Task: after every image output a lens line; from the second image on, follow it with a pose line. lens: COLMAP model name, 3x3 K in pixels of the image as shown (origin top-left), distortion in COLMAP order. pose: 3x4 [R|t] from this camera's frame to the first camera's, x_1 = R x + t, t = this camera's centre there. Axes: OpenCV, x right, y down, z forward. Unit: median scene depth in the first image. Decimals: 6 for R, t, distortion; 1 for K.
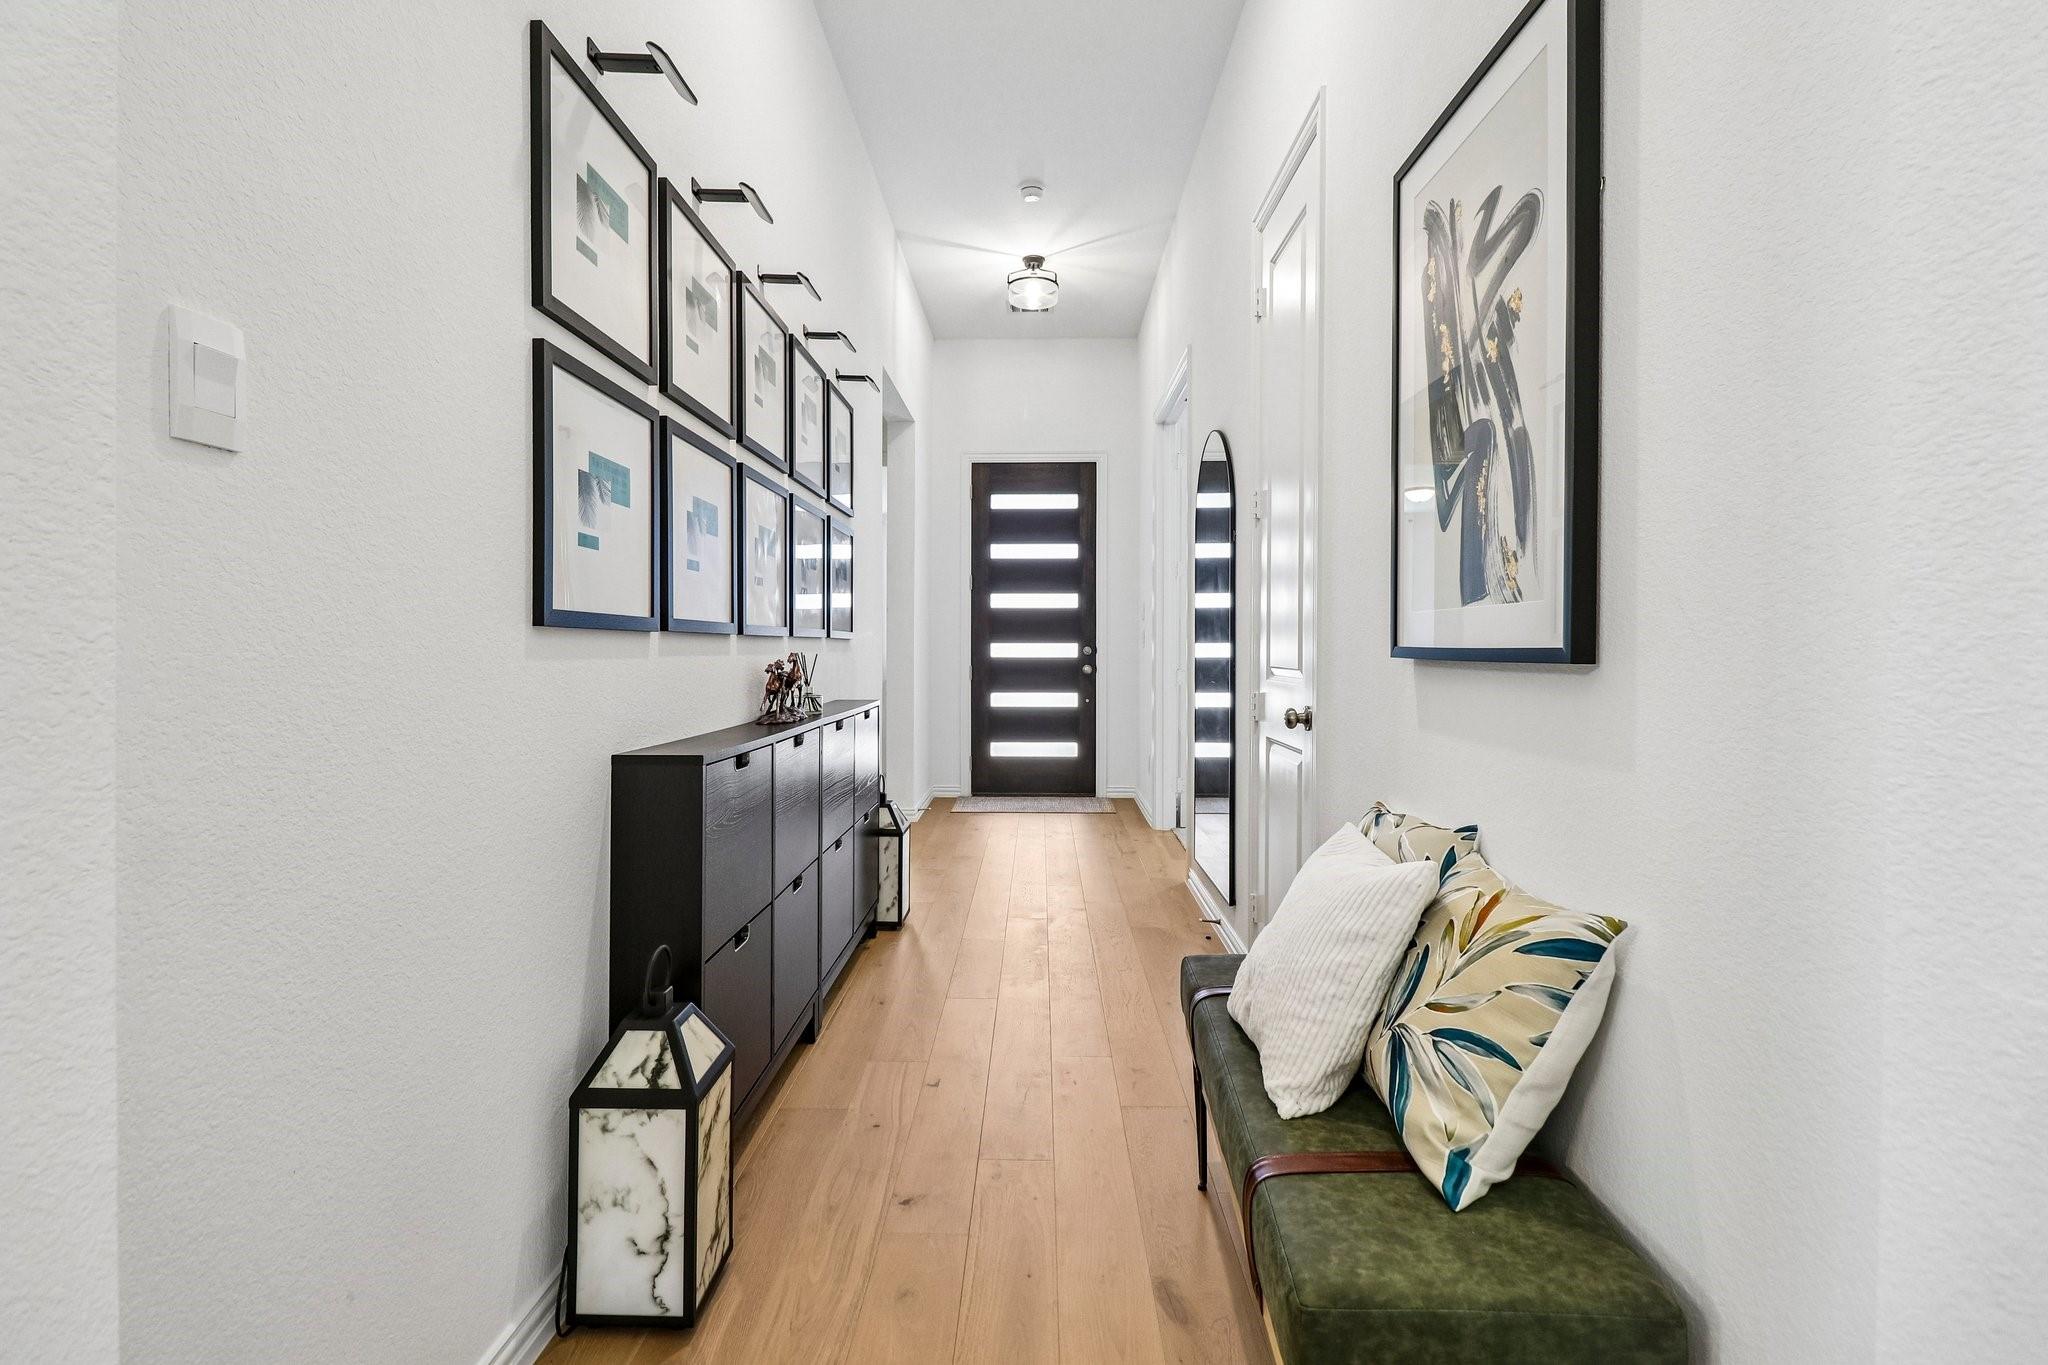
lens RADIAL K [[950.8, 0, 1021.3], [0, 950.8, 650.6], [0, 0, 1]] dist [-0.001753, -0.012354]
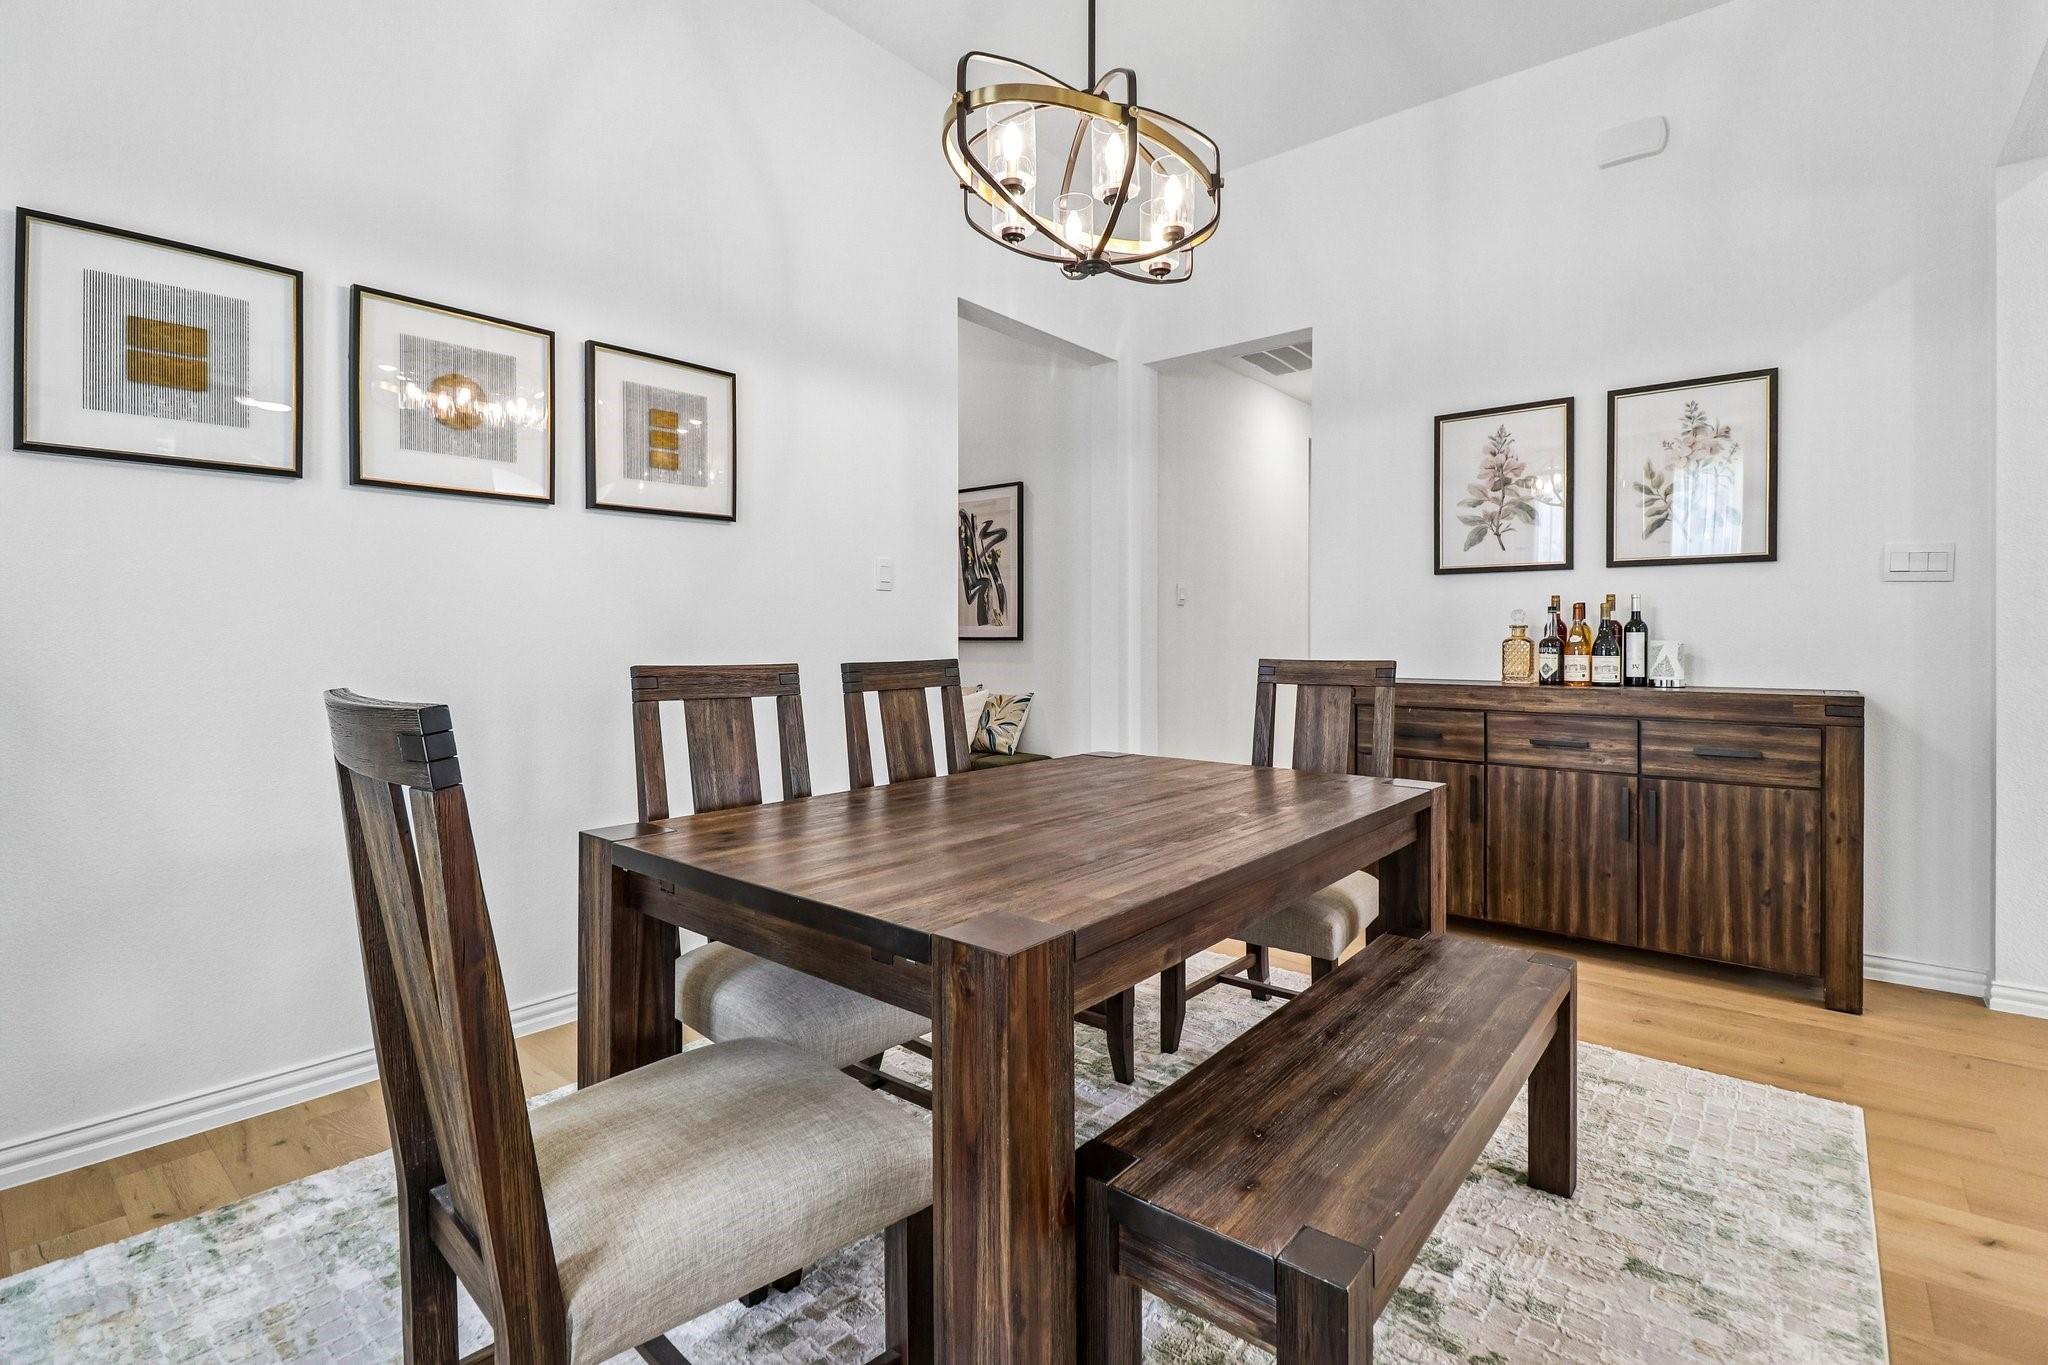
lens RADIAL K [[944.1, 0, 1013.1], [0, 944.1, 653.9], [0, 0, 1]] dist [-0.003126, -0.013468]
pose [[0.652560, -0.025871, 0.757295, -2.477398], [0.016830, 0.999665, 0.019648, -0.008590], [-0.757550, -0.000076, 0.652777, -1.669679]]
